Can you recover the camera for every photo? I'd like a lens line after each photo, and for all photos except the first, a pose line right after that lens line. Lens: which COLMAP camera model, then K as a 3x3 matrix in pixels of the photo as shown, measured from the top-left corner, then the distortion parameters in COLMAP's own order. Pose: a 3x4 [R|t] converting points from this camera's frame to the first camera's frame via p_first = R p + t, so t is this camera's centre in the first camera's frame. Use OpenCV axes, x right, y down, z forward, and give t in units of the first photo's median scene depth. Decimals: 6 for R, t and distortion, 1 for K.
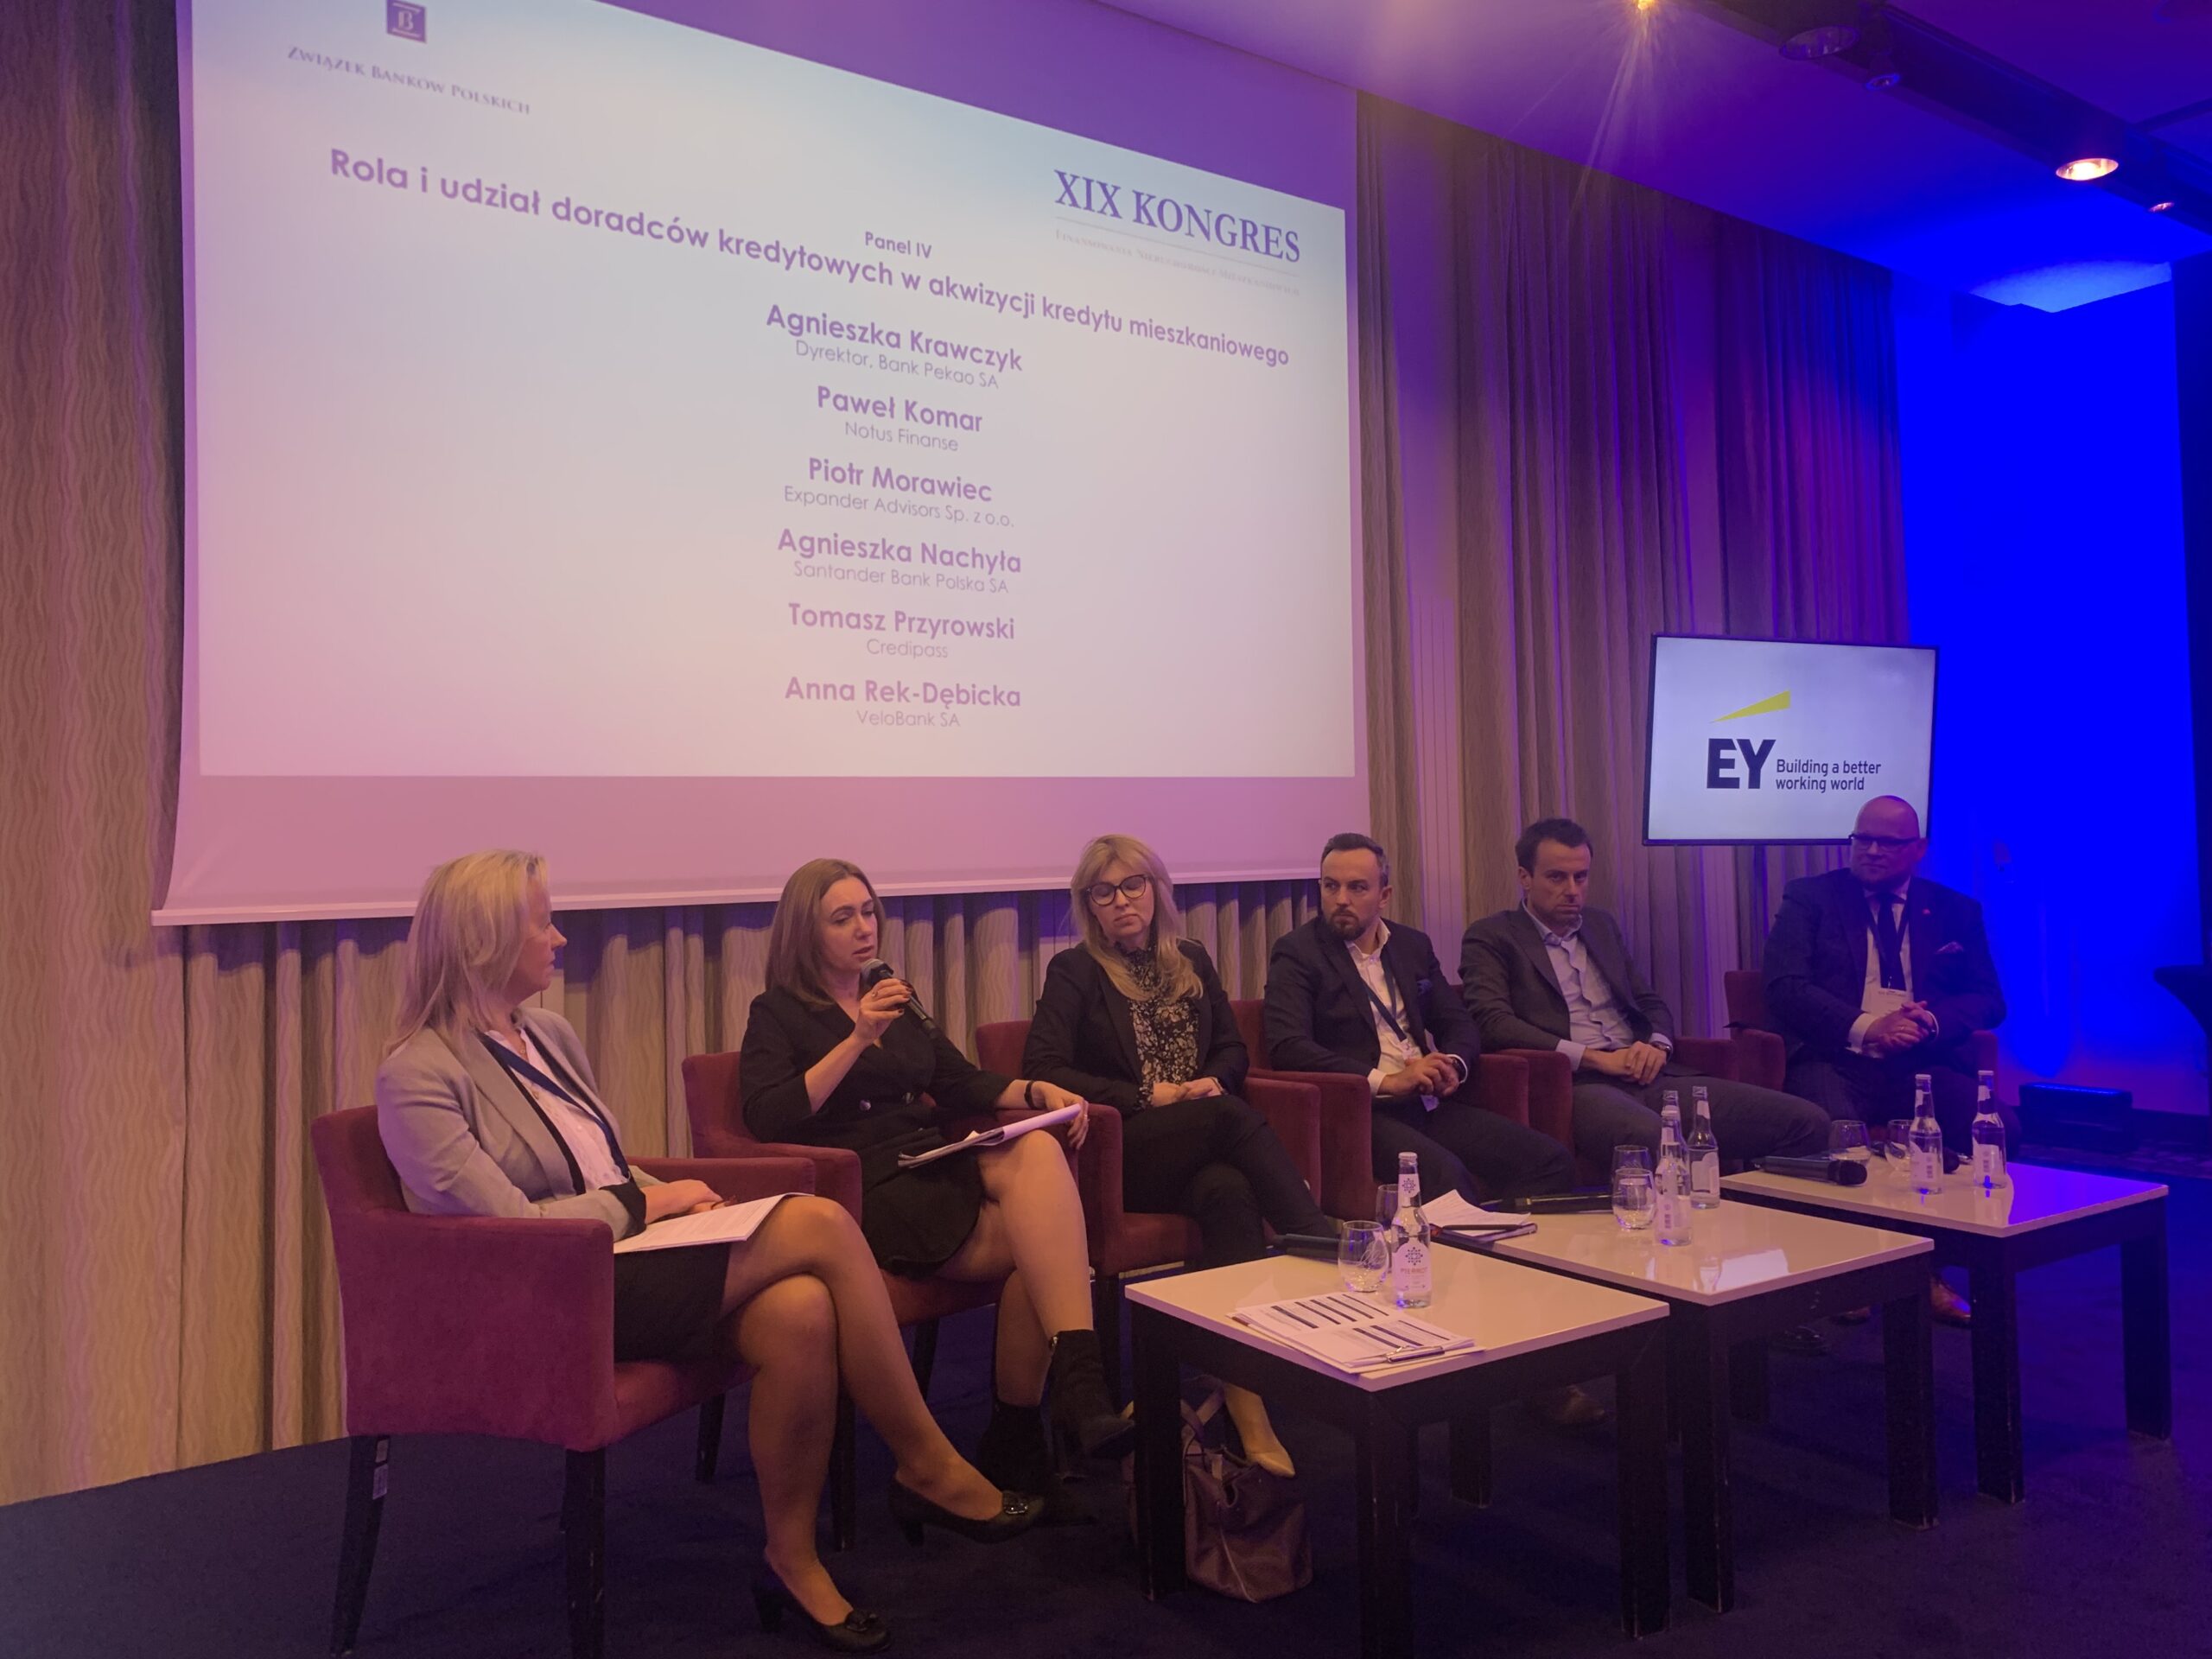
lens RADIAL K [[1658.5, 0, 1106.0], [0, 1658.5, 829.5], [0, 0, 1]] dist [-0.000675, -0.000021]
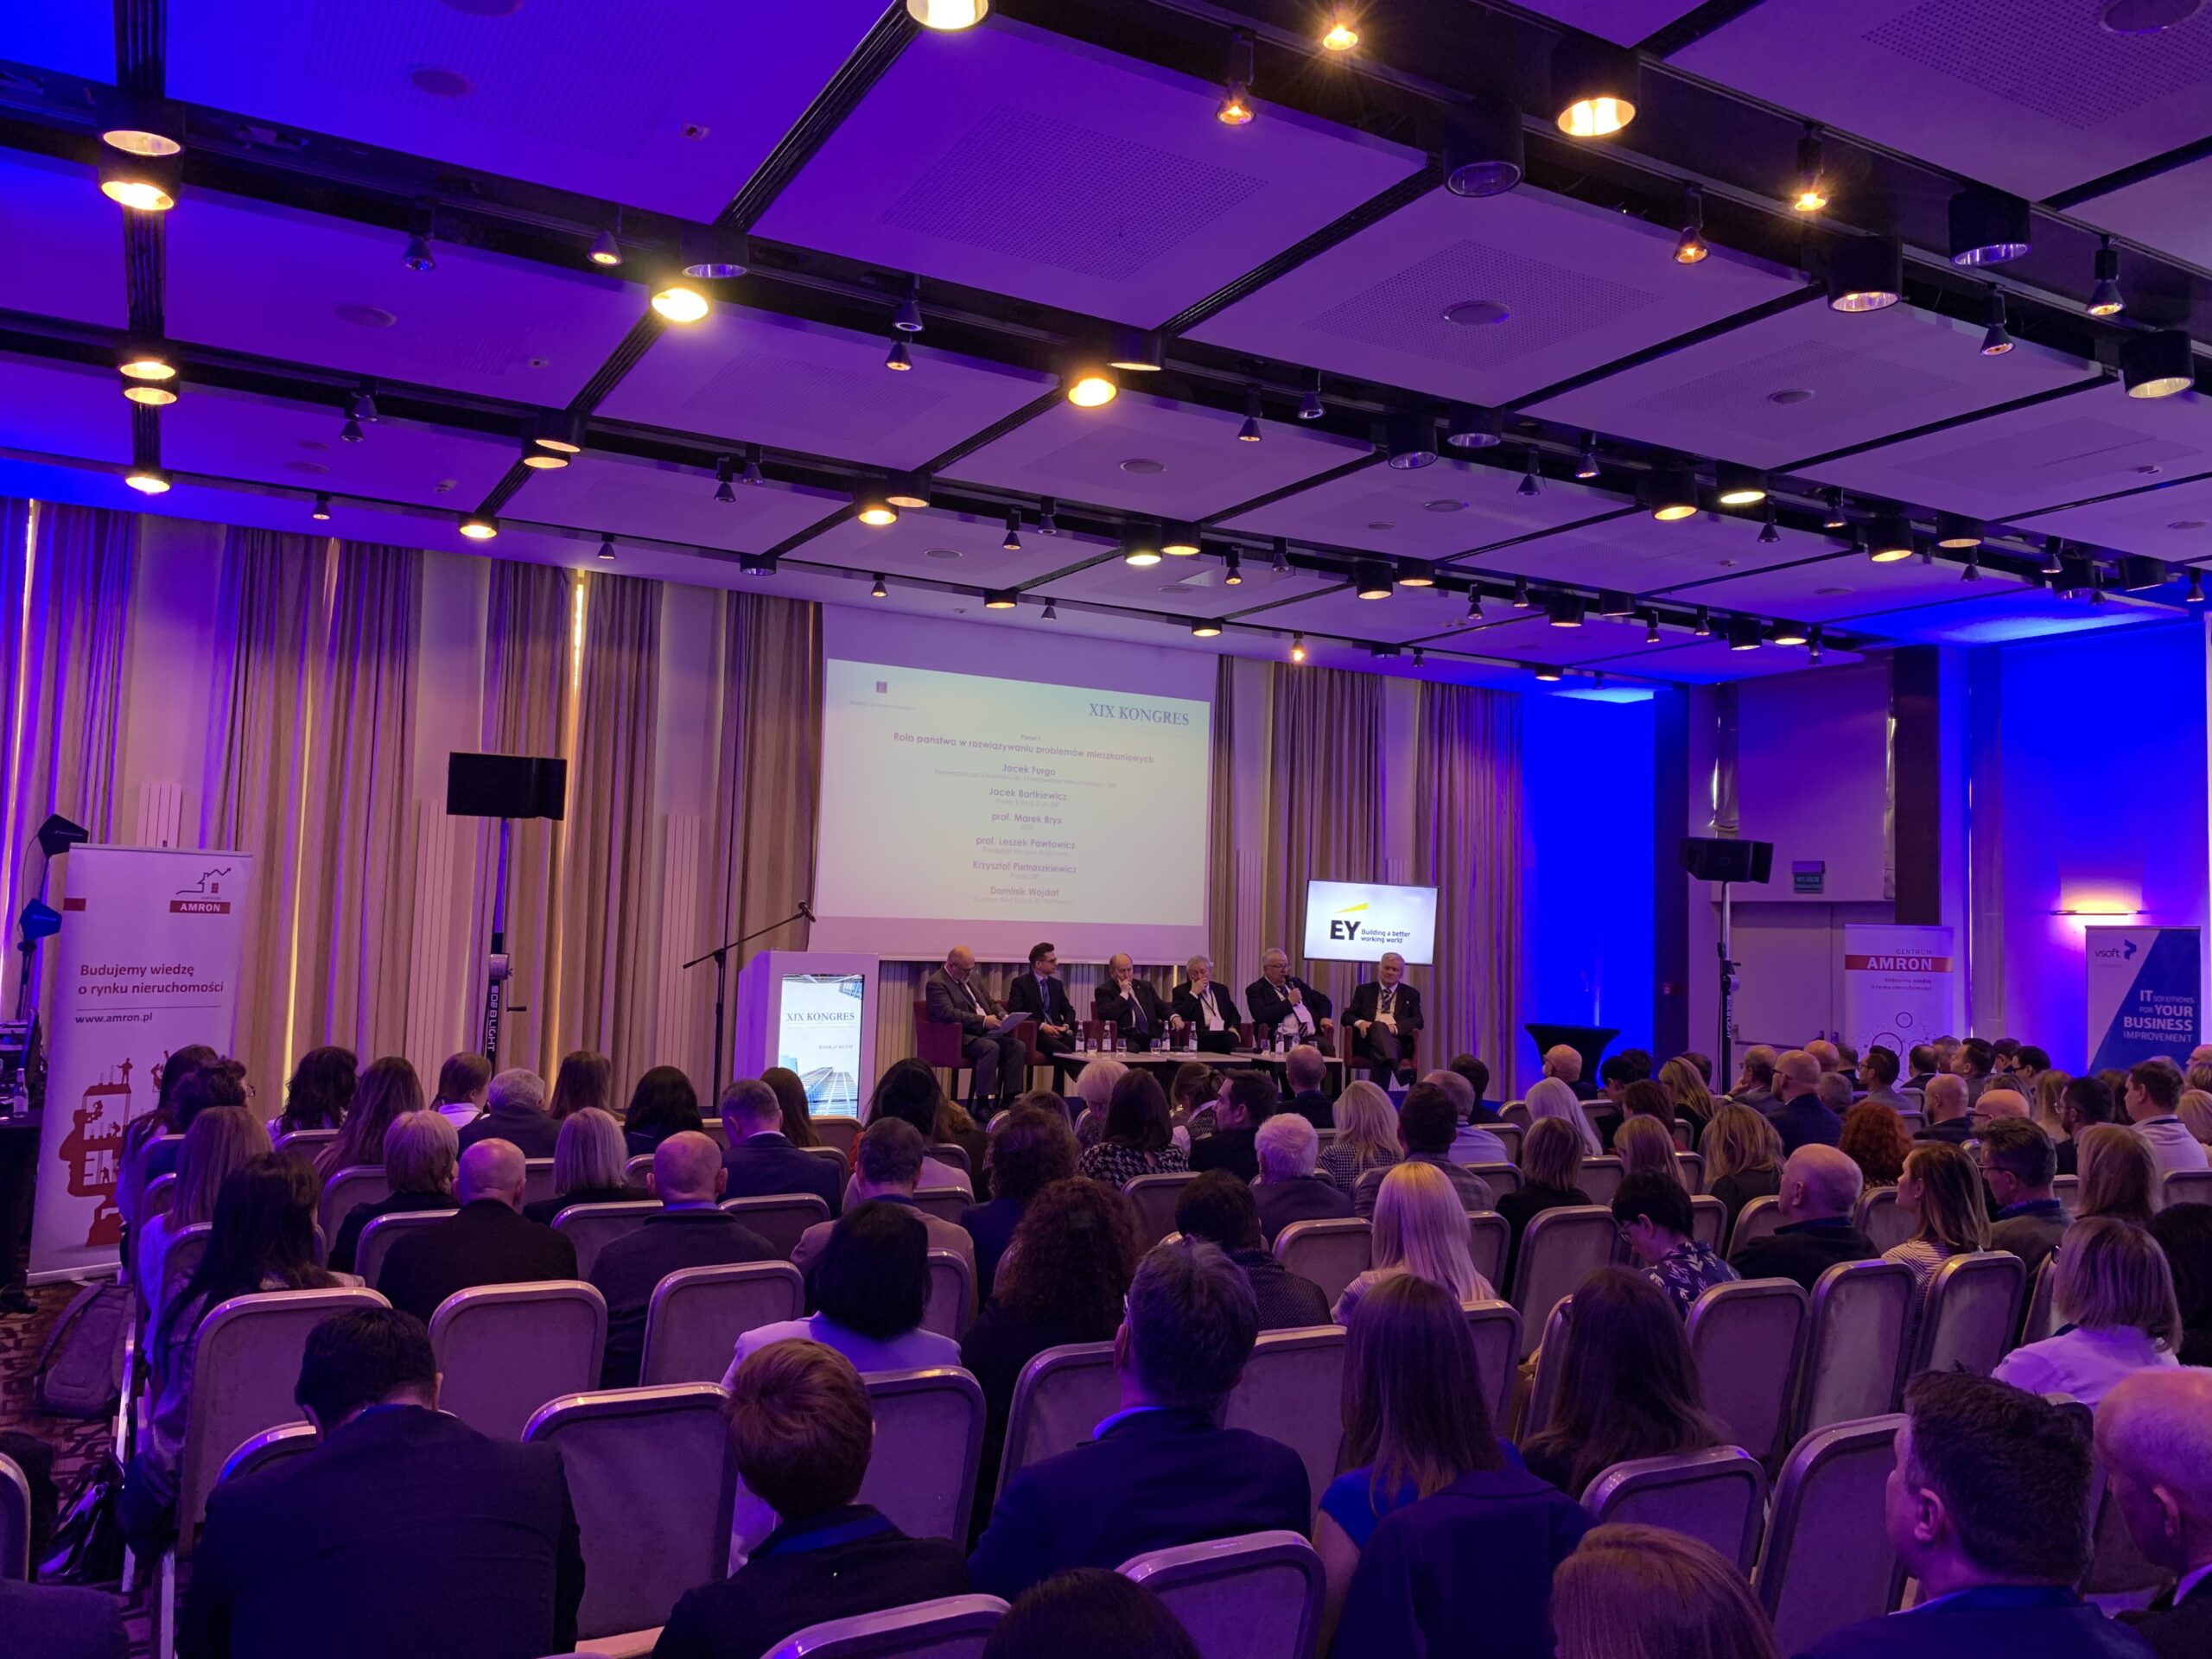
lens RADIAL K [[1676.6, 0, 1100.8], [0, 1676.6, 839.6], [0, 0, 1]] dist [0.007027, -0.002461]
pose [[0.992866, 0.052849, -0.106886, 0.328414], [-0.056704, 0.997834, -0.033351, -0.085260], [0.104892, 0.039174, 0.993712, -1.945176]]
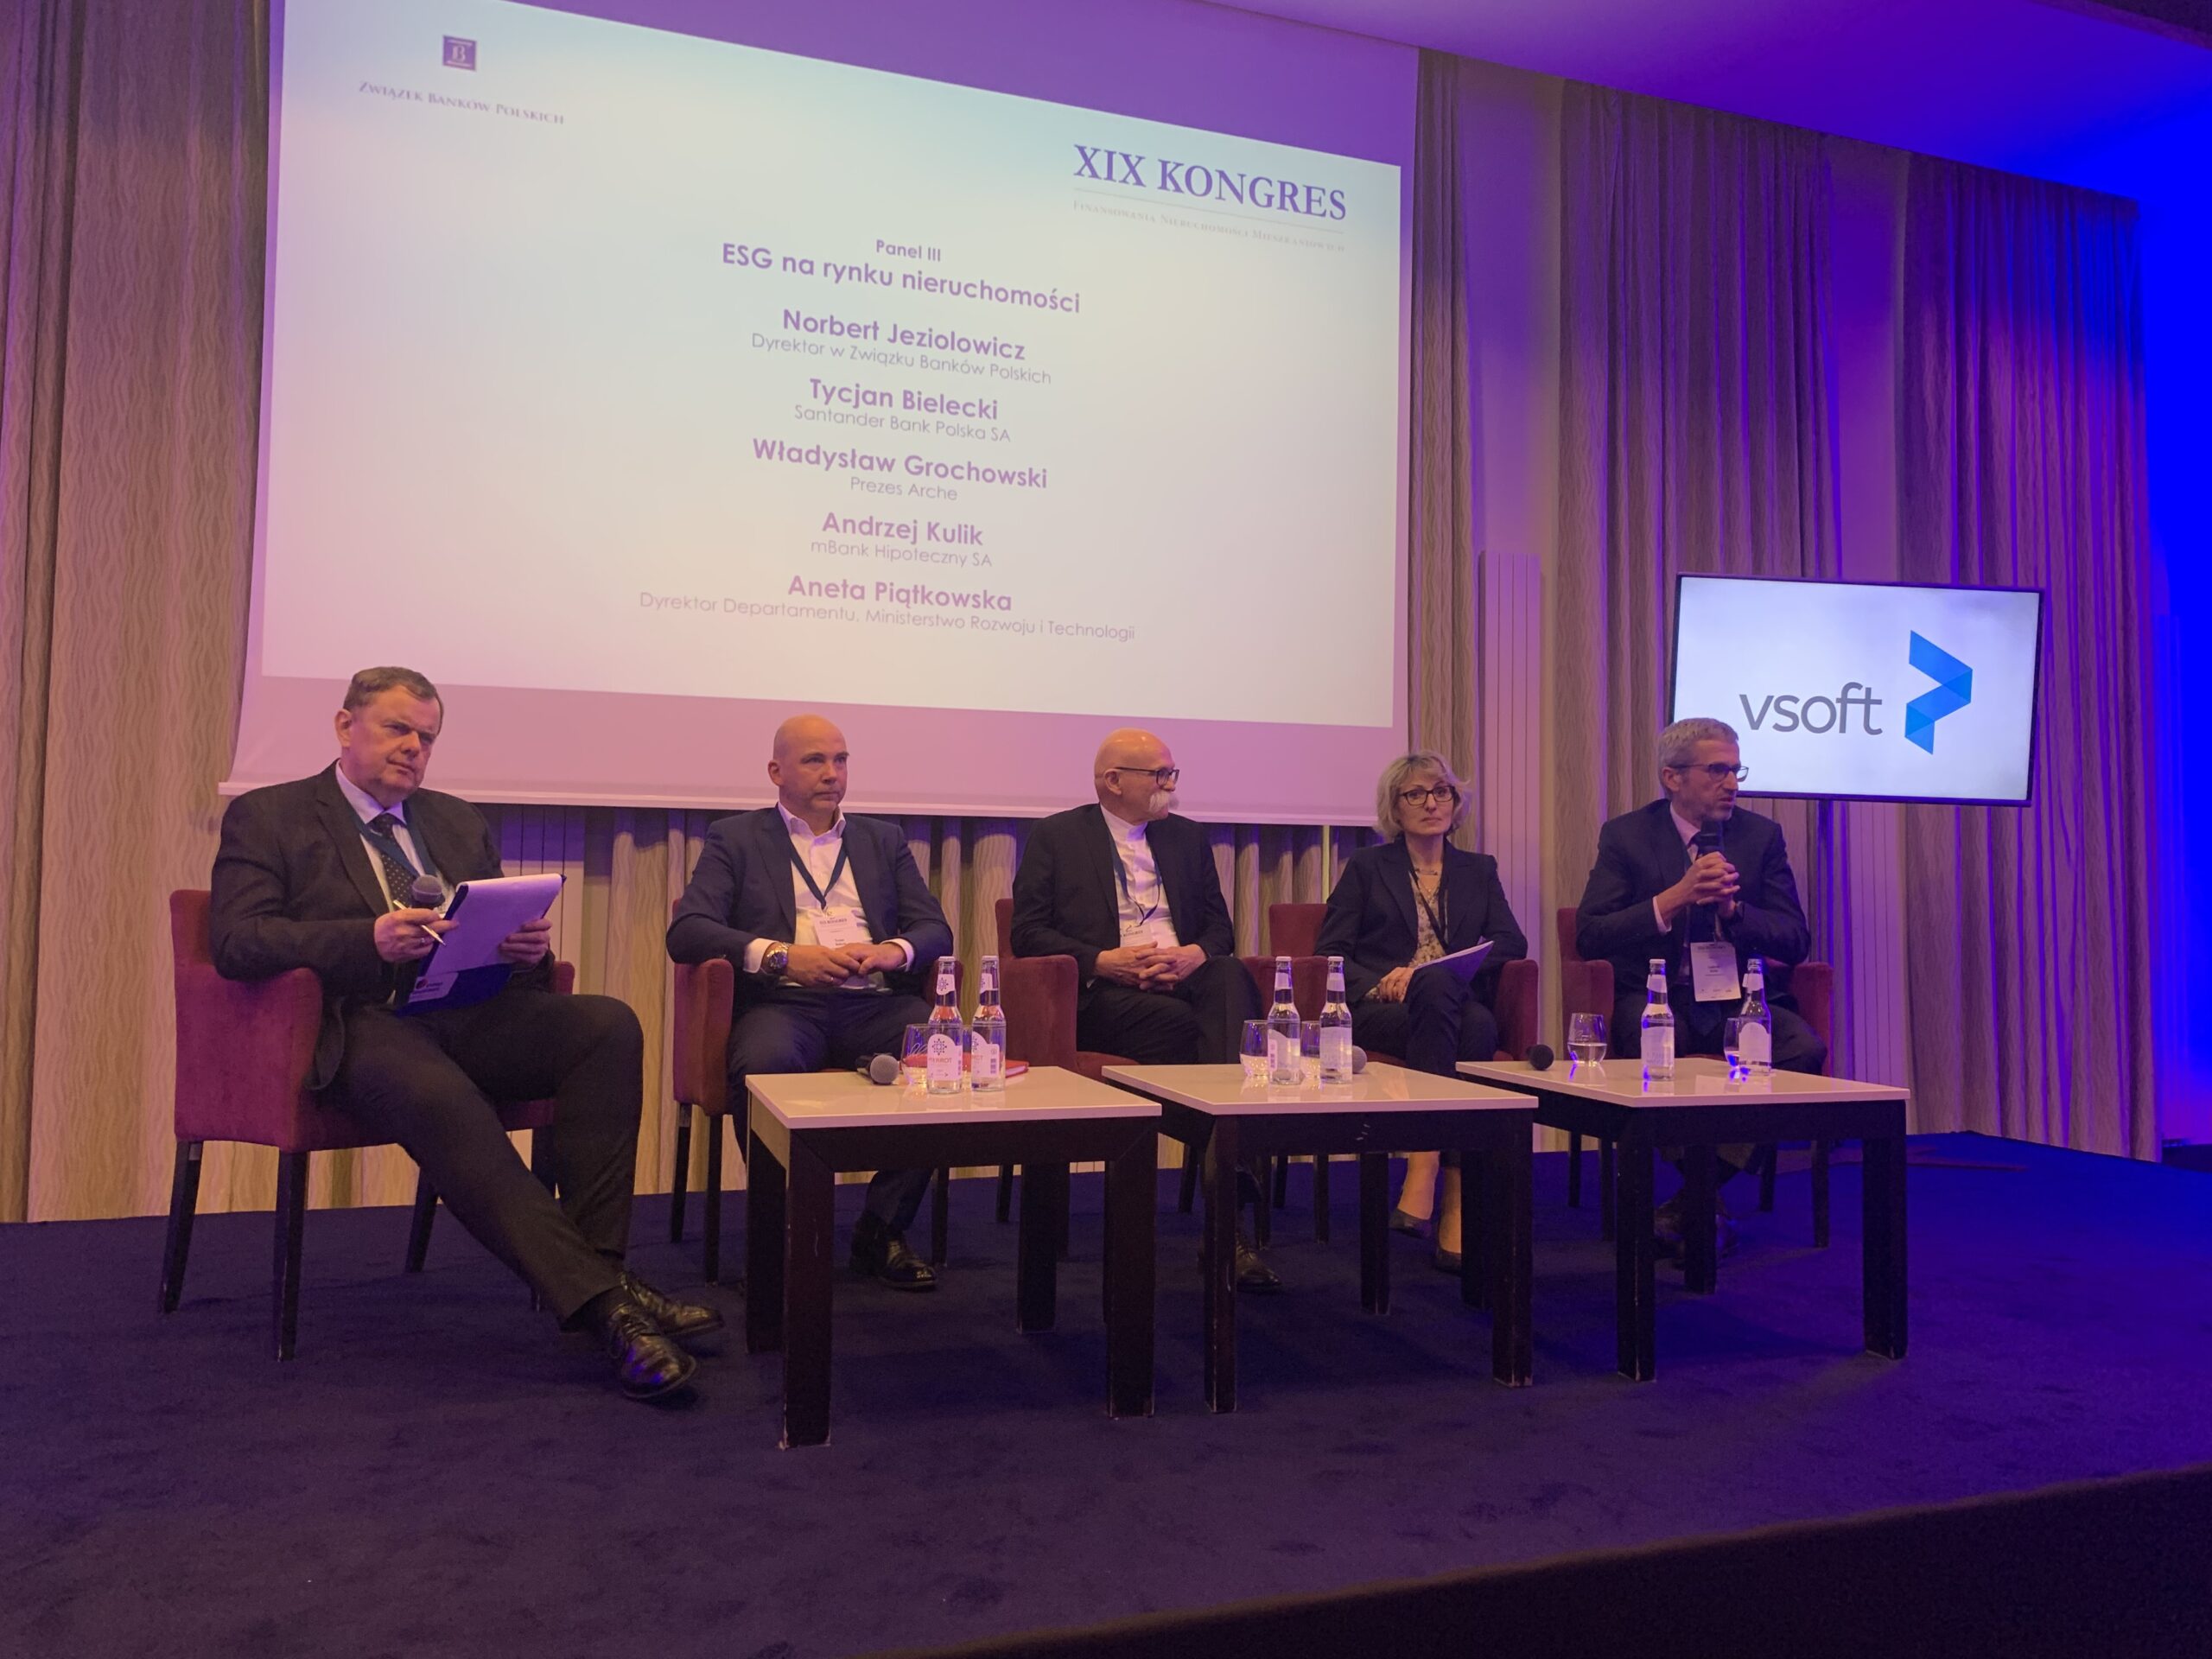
lens RADIAL K [[1672.7, 0, 1088.8], [0, 1672.7, 826.8], [0, 0, 1]] dist [0.006427, -0.002424]
pose [[0.964801, 0.025557, -0.261734, 0.296492], [-0.031665, 0.999315, -0.019143, 0.066962], [0.261066, 0.026757, 0.964950, -0.028115]]
